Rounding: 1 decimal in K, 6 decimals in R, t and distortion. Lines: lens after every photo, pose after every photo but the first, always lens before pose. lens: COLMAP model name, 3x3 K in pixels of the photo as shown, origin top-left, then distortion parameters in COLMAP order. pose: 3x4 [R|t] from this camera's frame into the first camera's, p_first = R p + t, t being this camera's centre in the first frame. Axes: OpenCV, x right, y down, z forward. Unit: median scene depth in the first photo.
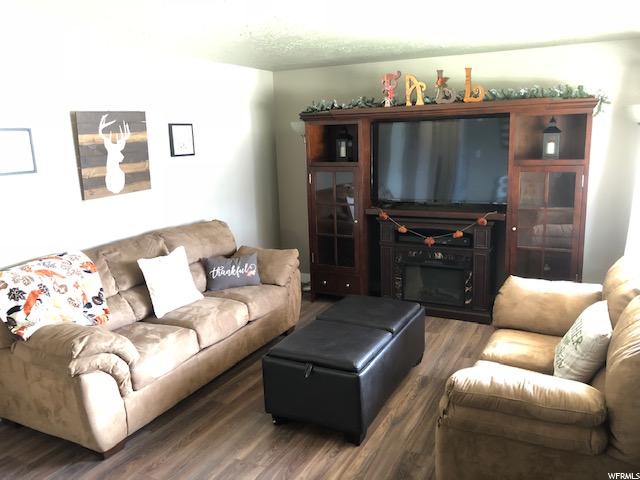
lens RADIAL K [[528.8, 0, 318.8], [0, 528.8, 240.0], [0, 0, 1]] dist [-0.005502, -0.030682]
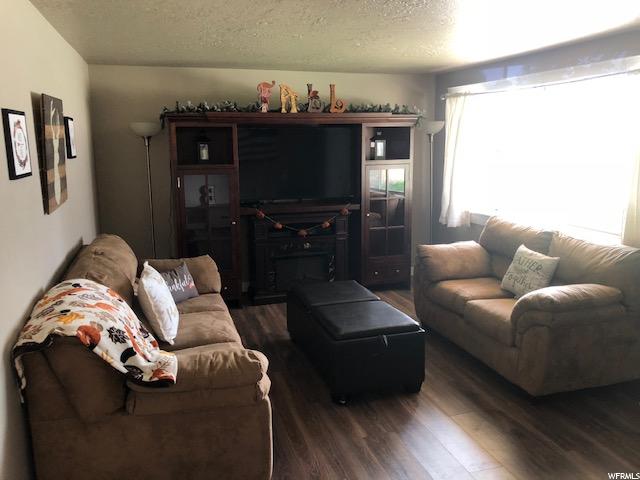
lens RADIAL K [[528.8, 0, 319.9], [0, 528.8, 240.2], [0, 0, 1]] dist [-0.005502, -0.030682]
pose [[0.698335, -0.108123, 0.707557, -0.583263], [0.124923, 0.991764, 0.028257, -0.010995], [-0.704785, 0.068657, 0.706091, 0.182516]]
